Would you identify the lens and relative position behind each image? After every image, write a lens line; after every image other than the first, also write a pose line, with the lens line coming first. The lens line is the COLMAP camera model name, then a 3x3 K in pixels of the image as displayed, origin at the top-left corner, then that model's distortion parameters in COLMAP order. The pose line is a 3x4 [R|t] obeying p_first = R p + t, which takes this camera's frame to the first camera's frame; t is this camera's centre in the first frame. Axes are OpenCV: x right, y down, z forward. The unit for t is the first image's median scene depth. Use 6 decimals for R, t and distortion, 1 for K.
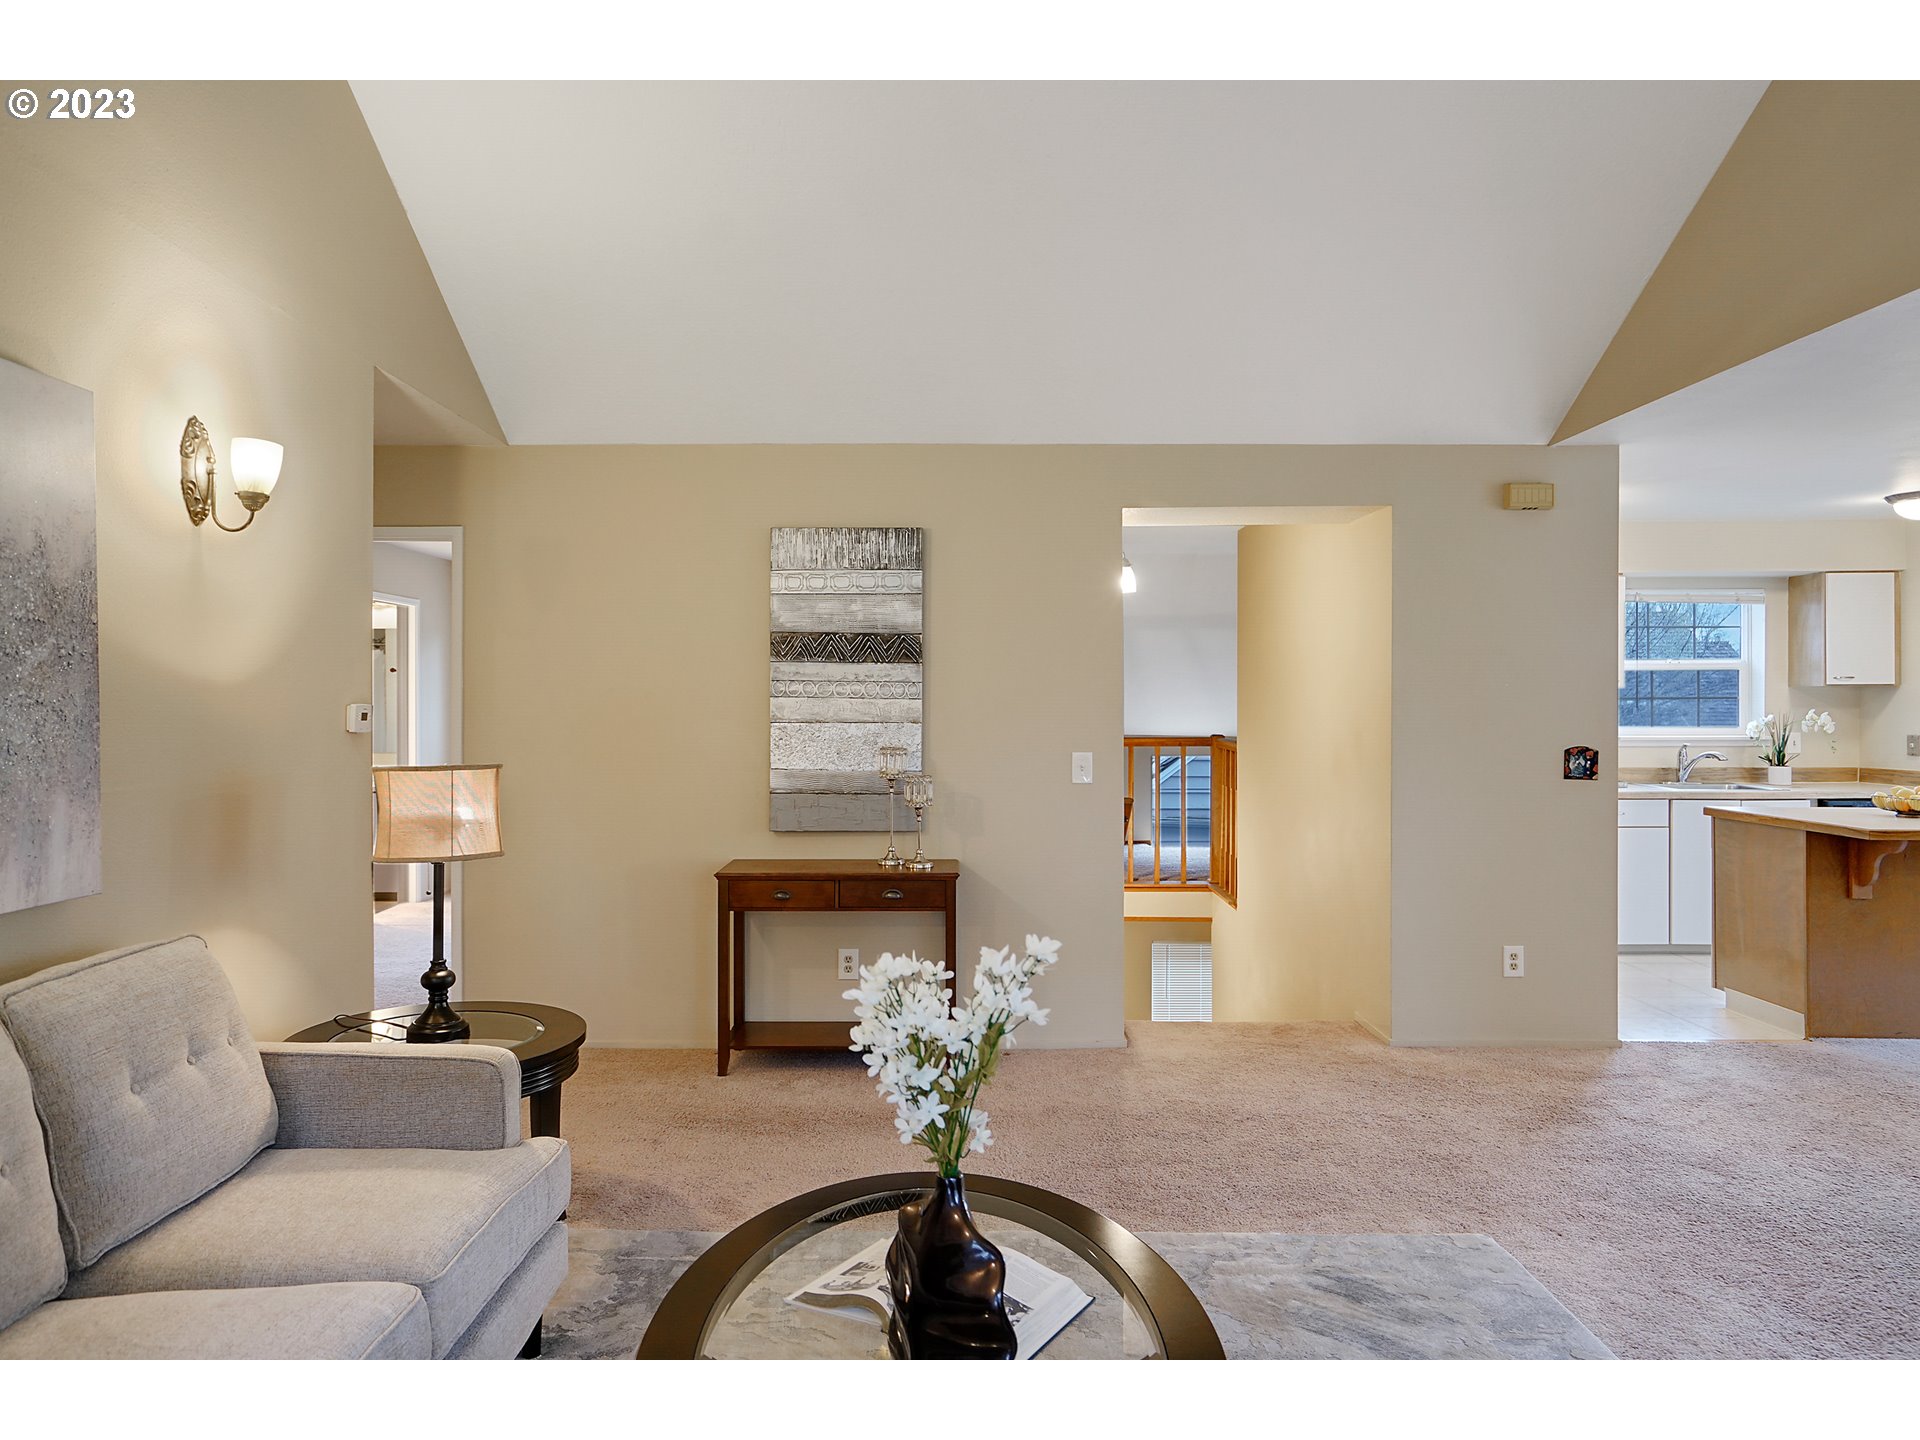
lens RADIAL K [[1240.4, 0, 955.0], [0, 1240.4, 698.2], [0, 0, 1]] dist [0.010428, 0.003207]
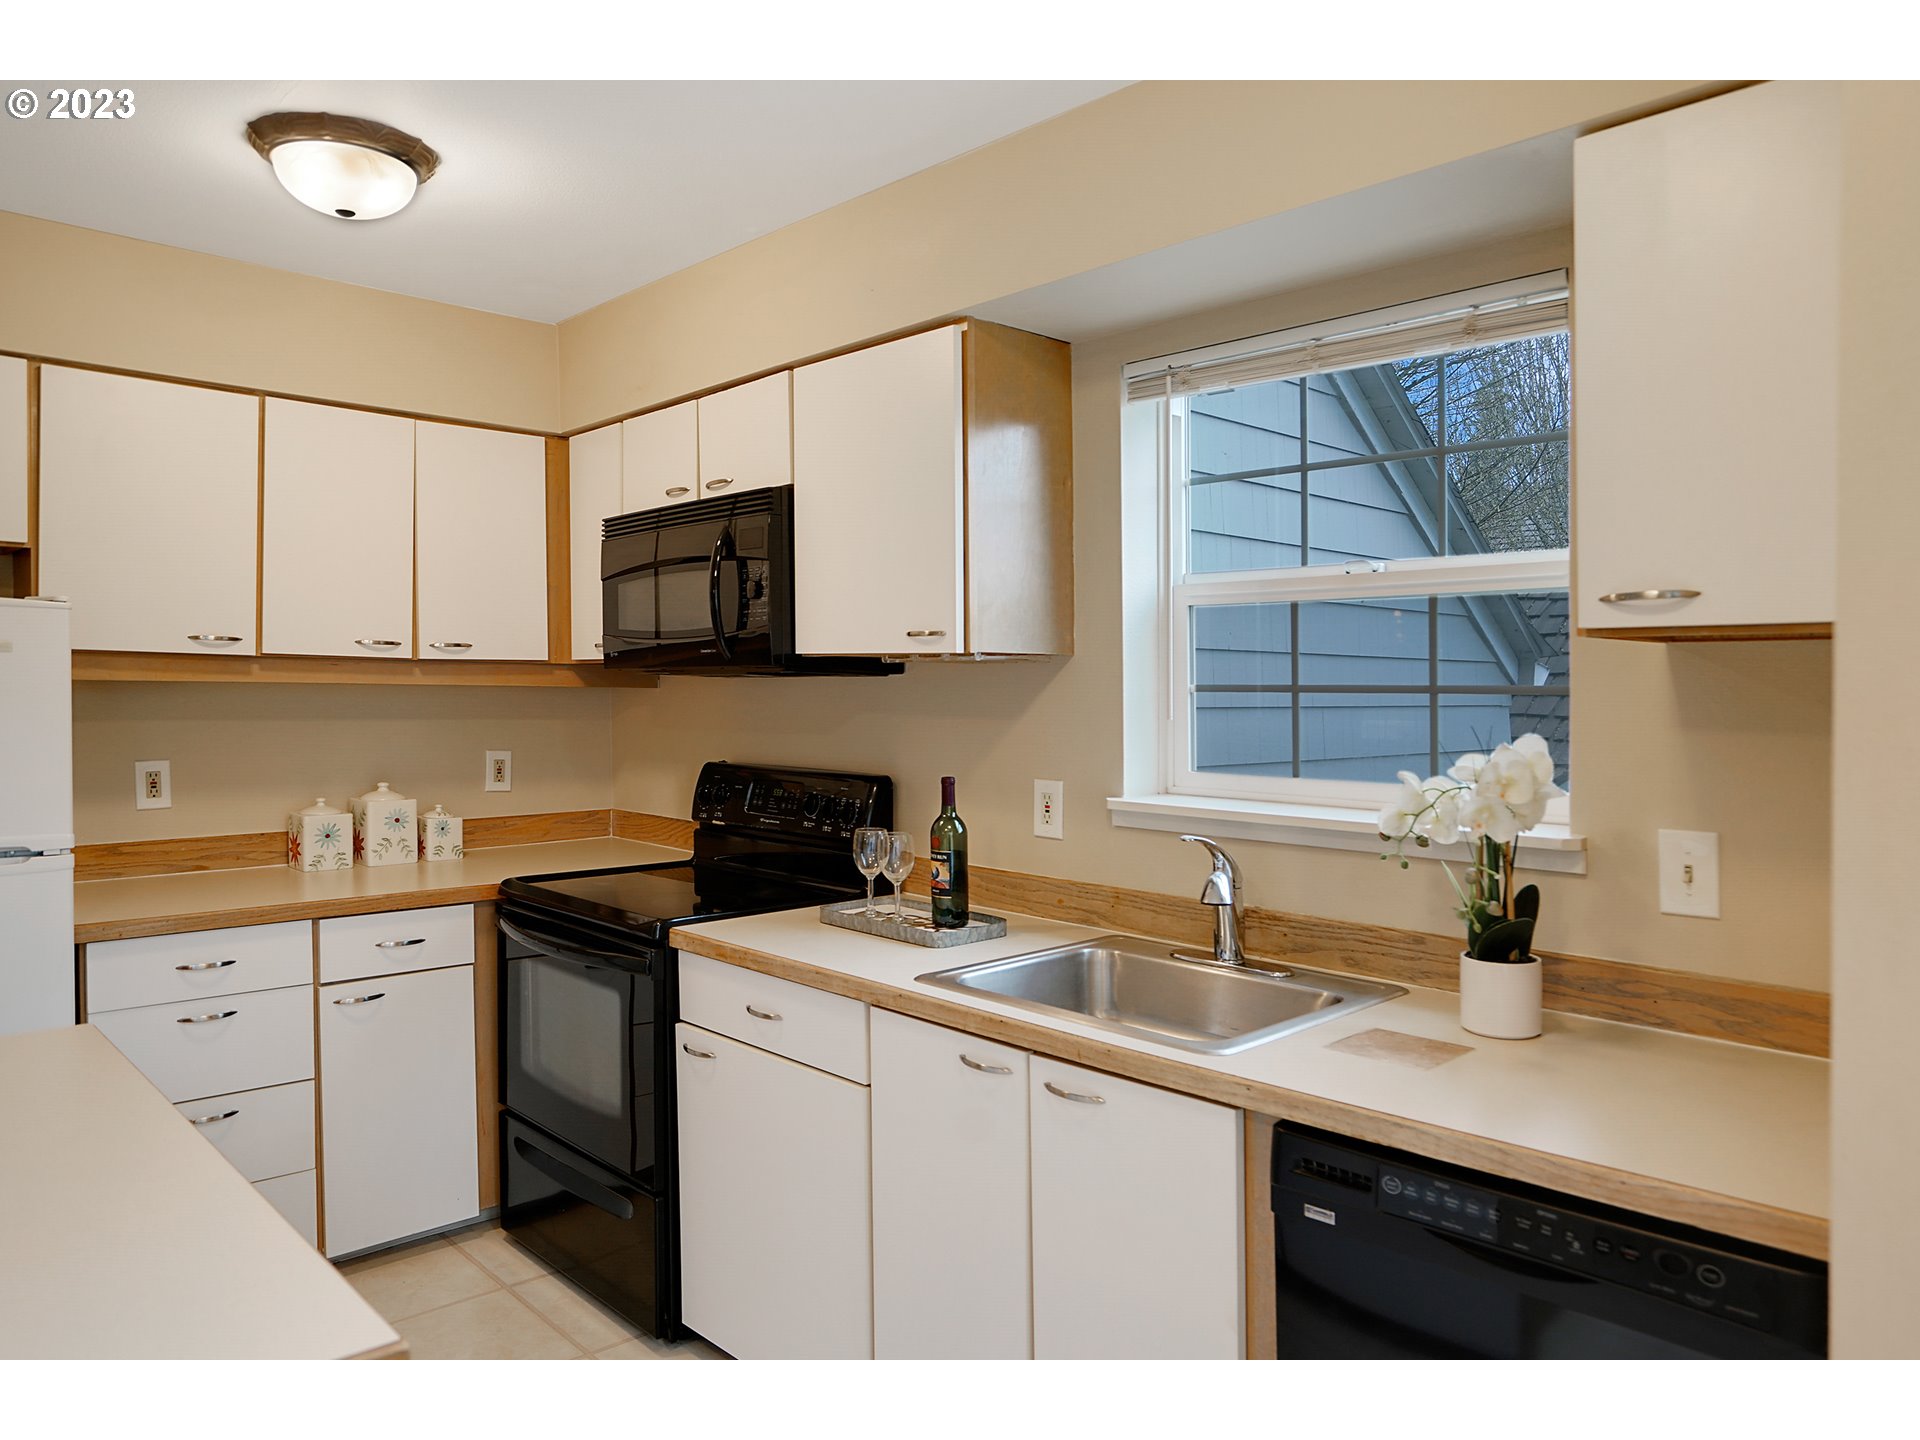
lens RADIAL K [[1291.2, 0, 929.1], [0, 1291.2, 716.1], [0, 0, 1]] dist [-0.040943, 0.034963]
pose [[0.684371, 0.024102, -0.728735, 0.773816], [-0.002621, 0.999528, 0.030597, -0.002482], [0.729129, -0.019030, 0.684112, 0.737831]]
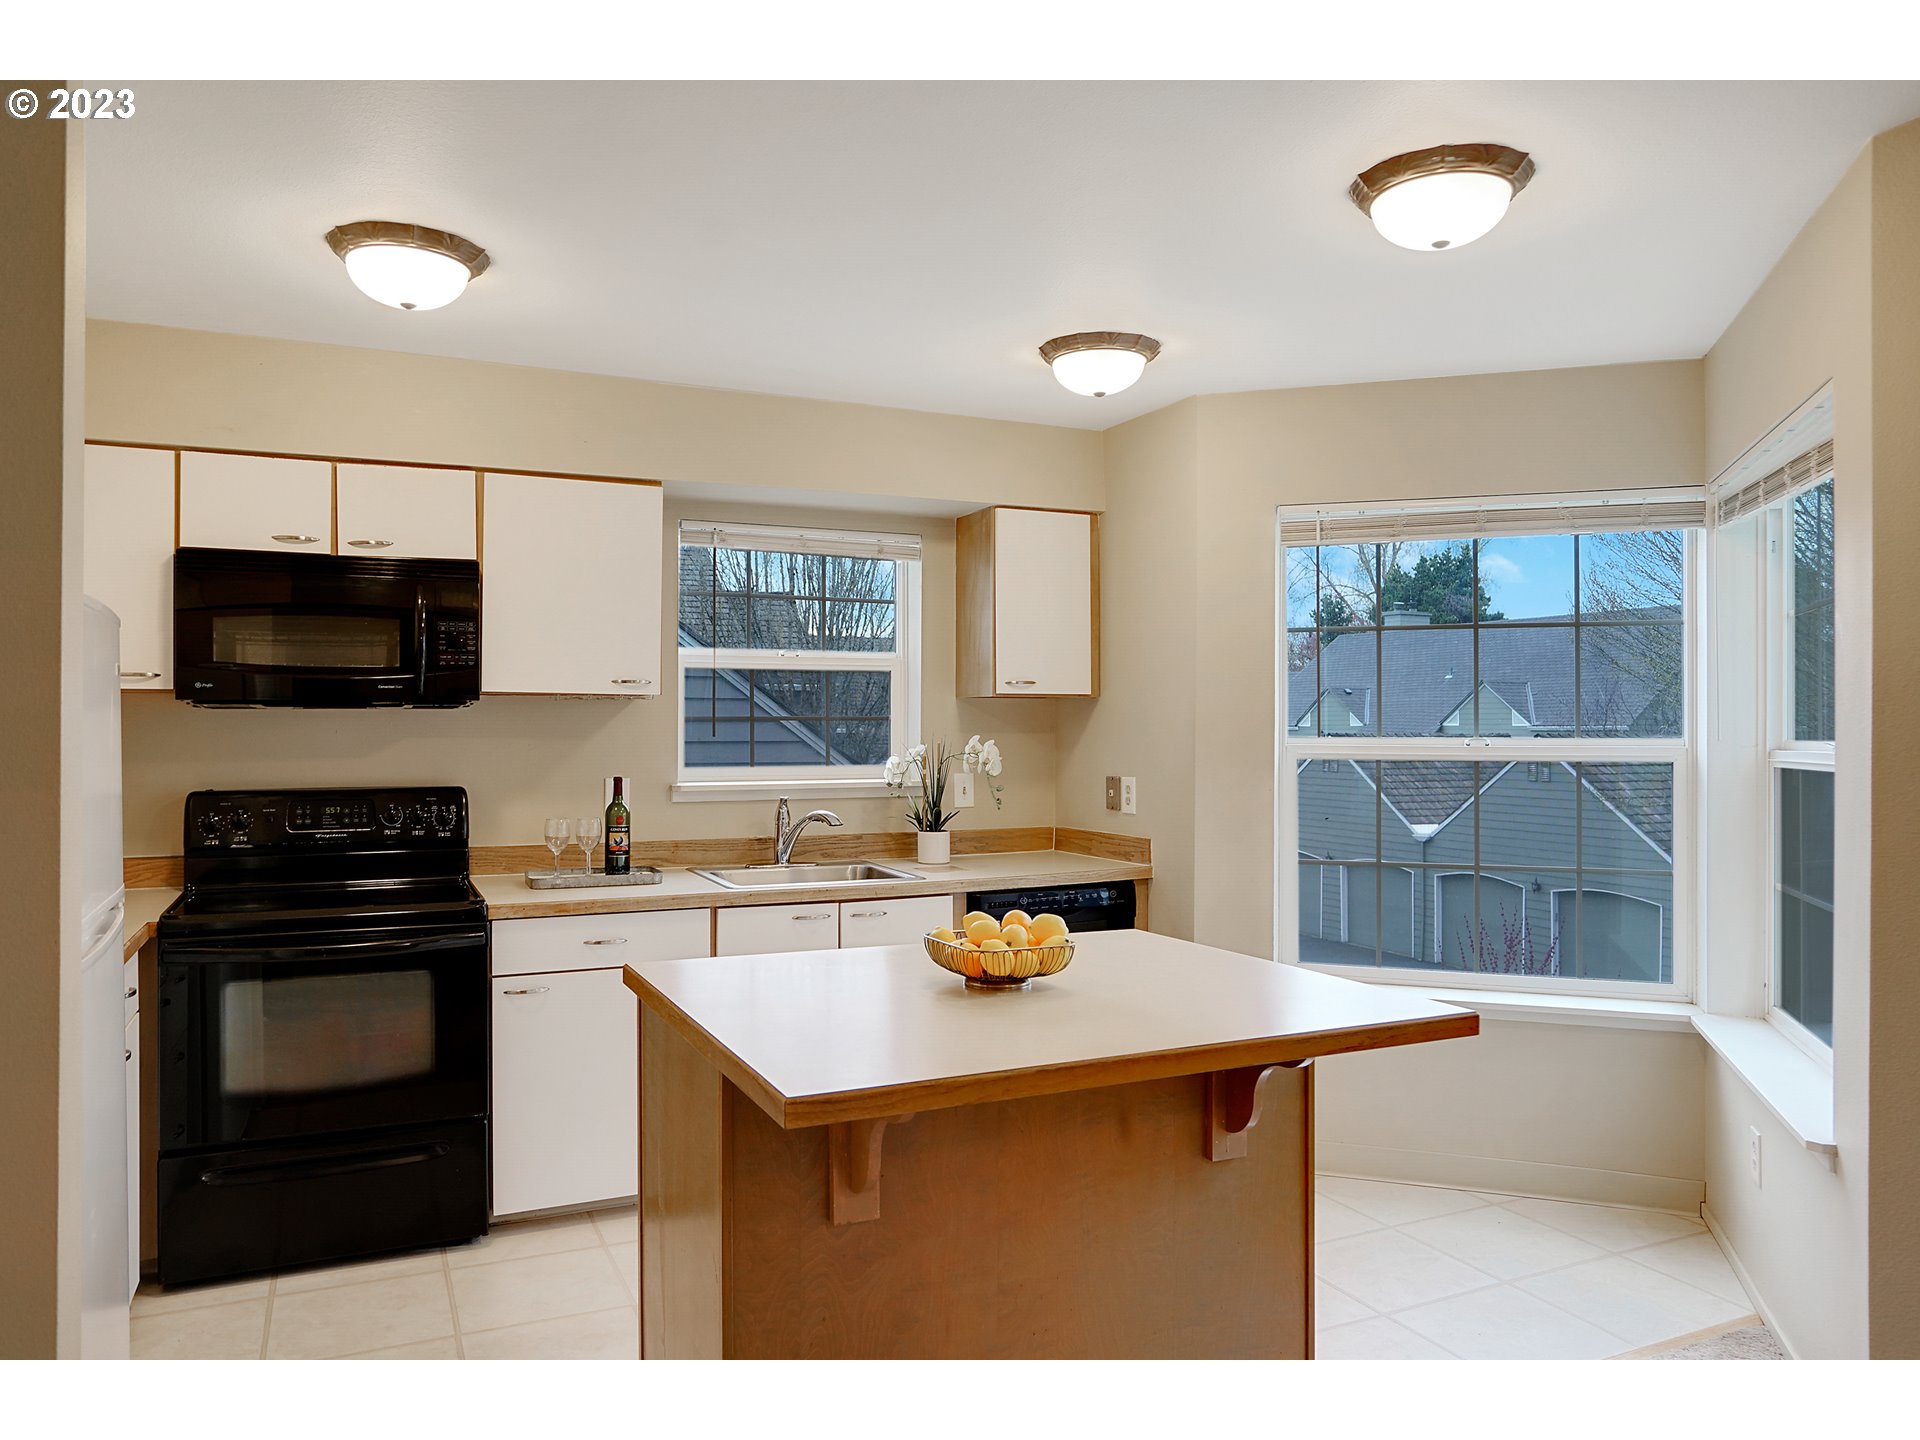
lens RADIAL K [[1291.2, 0, 929.1], [0, 1291.2, 716.1], [0, 0, 1]] dist [-0.040943, 0.034963]
pose [[0.913036, 0.004030, 0.407860, 0.408723], [-0.001353, 0.999976, -0.006853, 0.004089], [-0.407877, 0.005705, 0.913019, 0.437882]]
